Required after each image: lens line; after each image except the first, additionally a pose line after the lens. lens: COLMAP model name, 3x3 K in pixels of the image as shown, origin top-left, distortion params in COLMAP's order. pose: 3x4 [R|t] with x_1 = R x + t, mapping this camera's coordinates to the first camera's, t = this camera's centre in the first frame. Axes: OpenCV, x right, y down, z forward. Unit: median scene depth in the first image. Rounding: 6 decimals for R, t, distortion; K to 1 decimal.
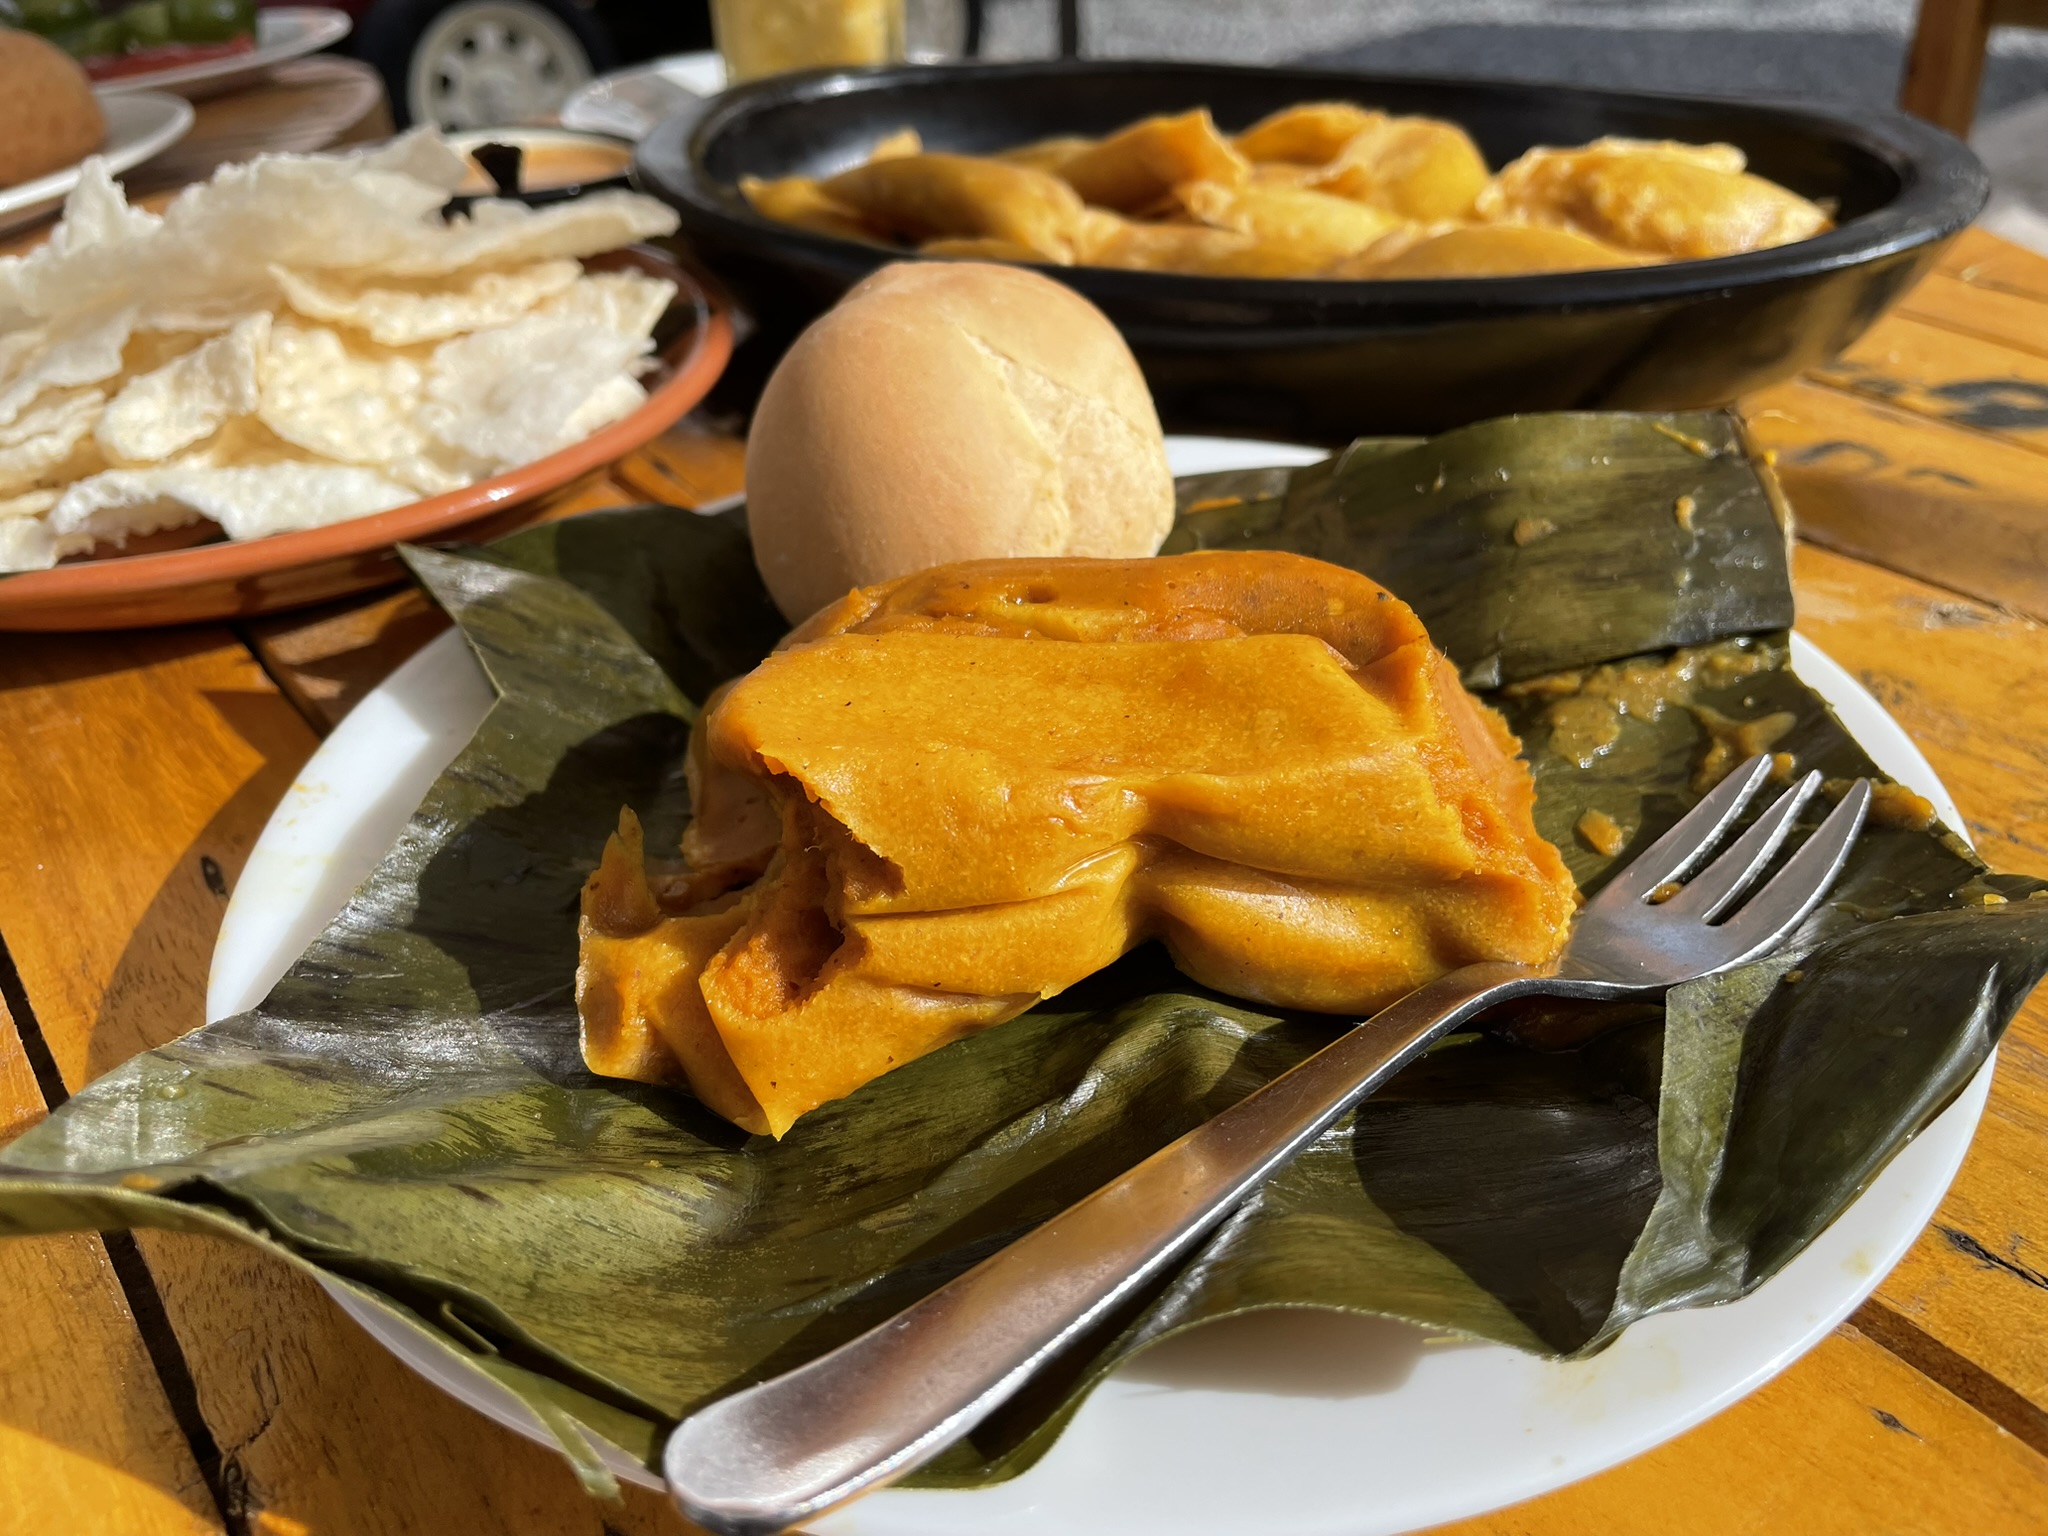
lens RADIAL K [[1544.0, 0, 1036.7], [0, 1544.0, 771.2], [0, 0, 1]] dist [0.027207, -0.077819]
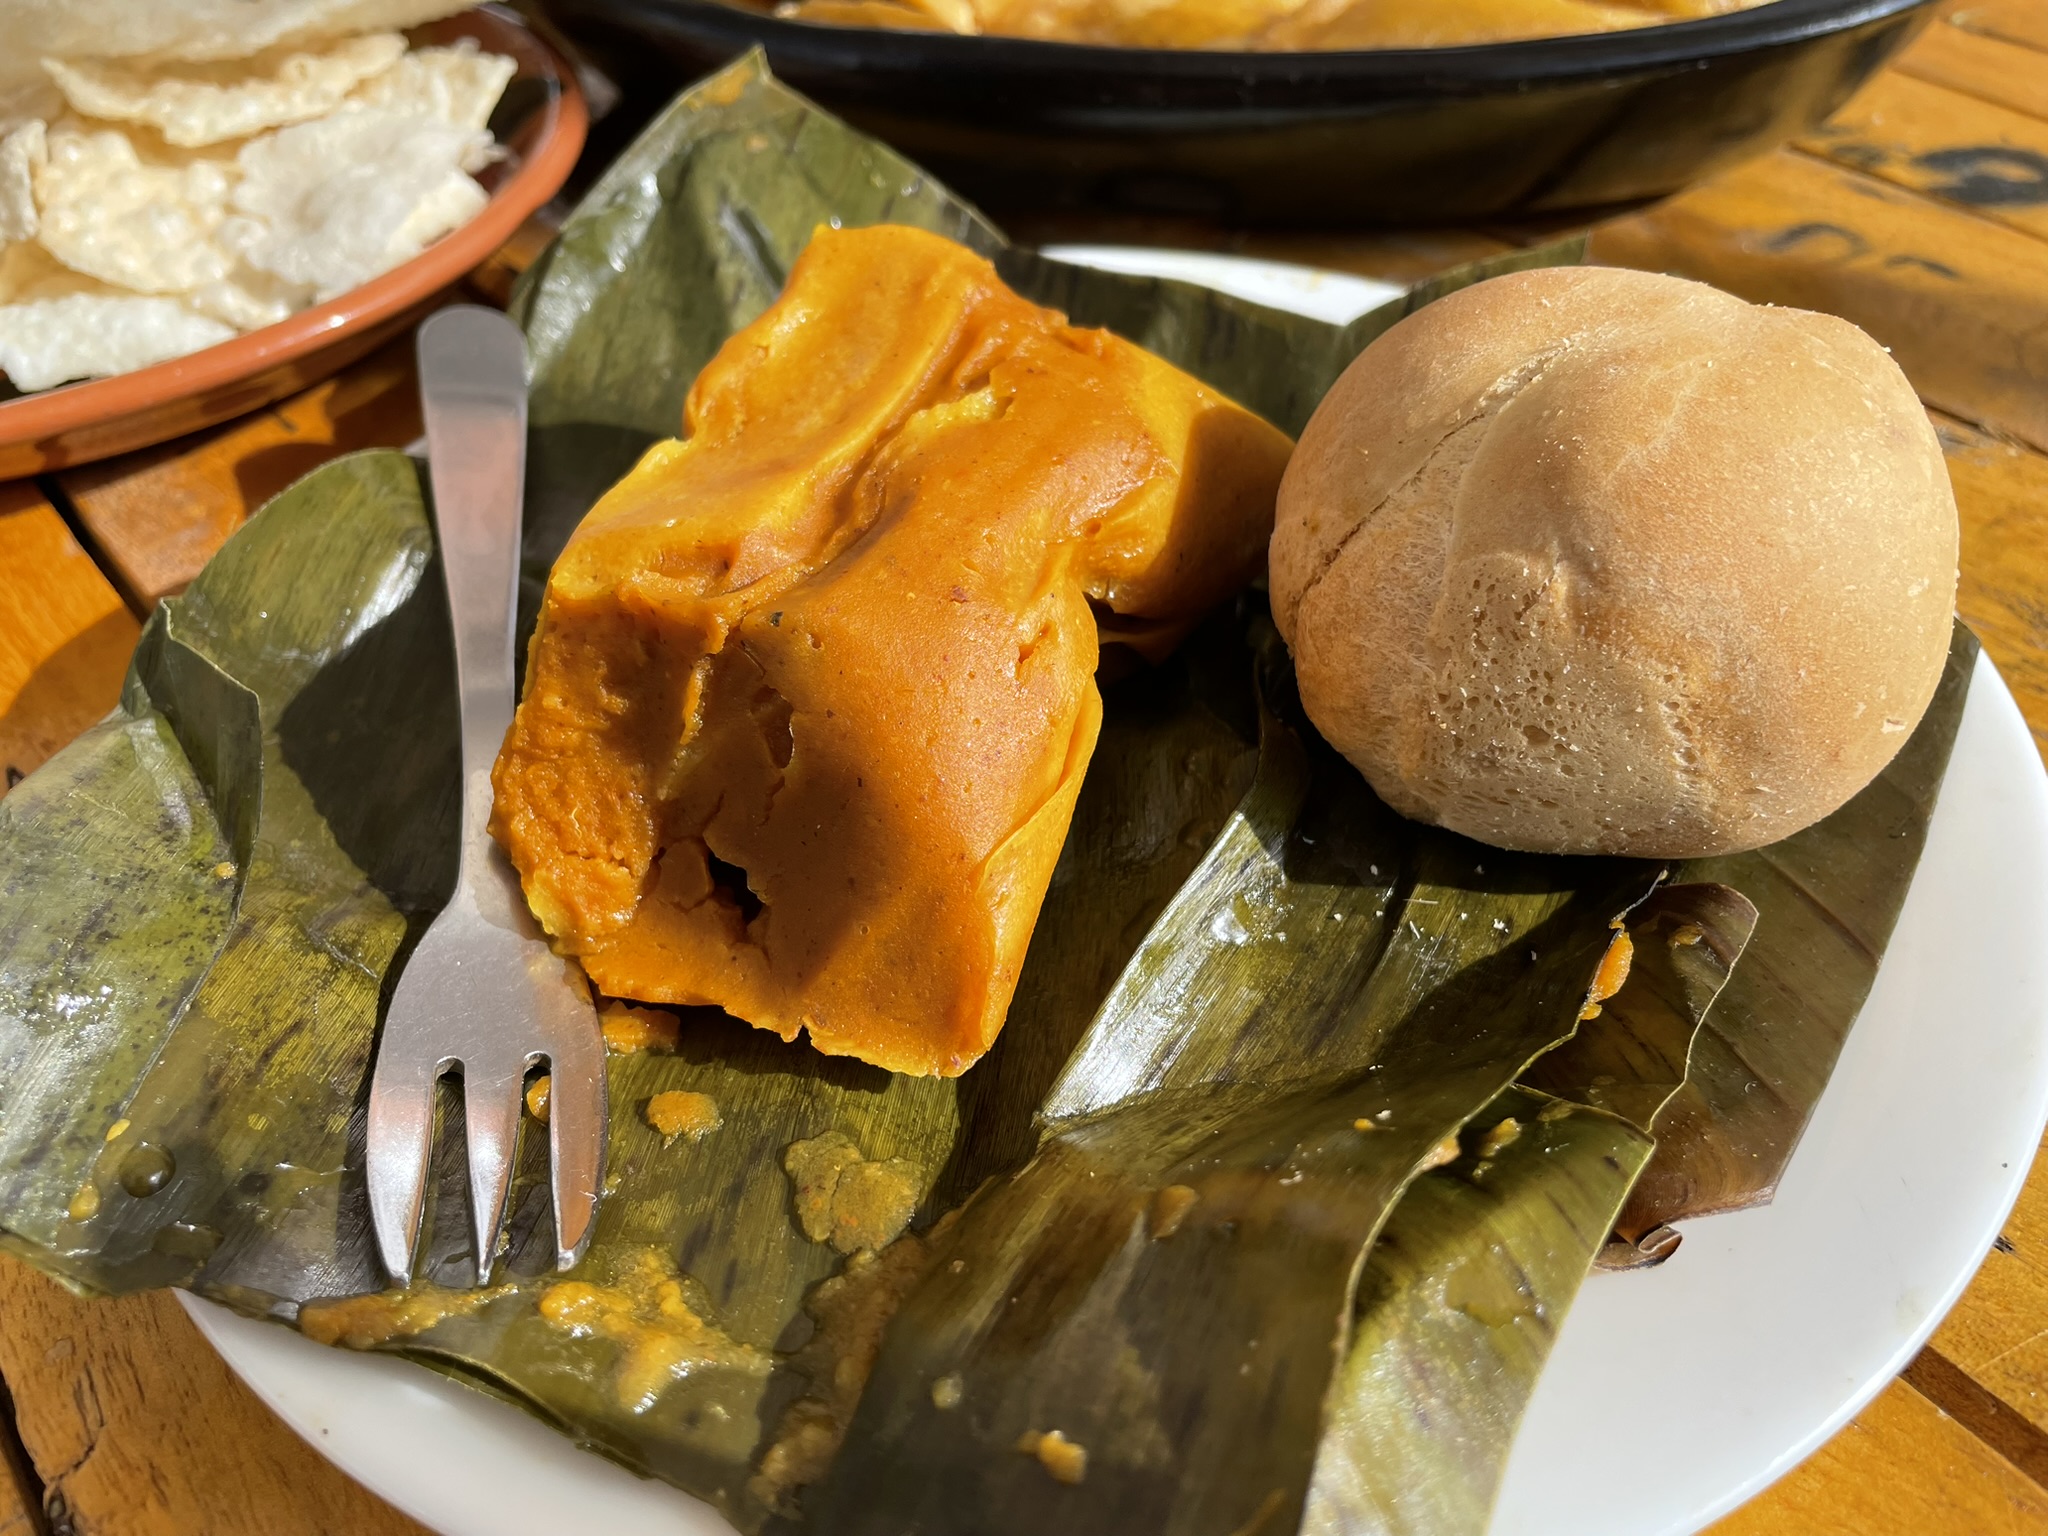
lens RADIAL K [[1544.0, 0, 1032.5], [0, 1544.0, 764.0], [0, 0, 1]] dist [0.027207, -0.077819]
pose [[0.999304, -0.025144, 0.027572, 0.027626], [0.020379, 0.986709, 0.161212, -0.064232], [-0.031259, -0.160538, 0.986535, 0.074611]]
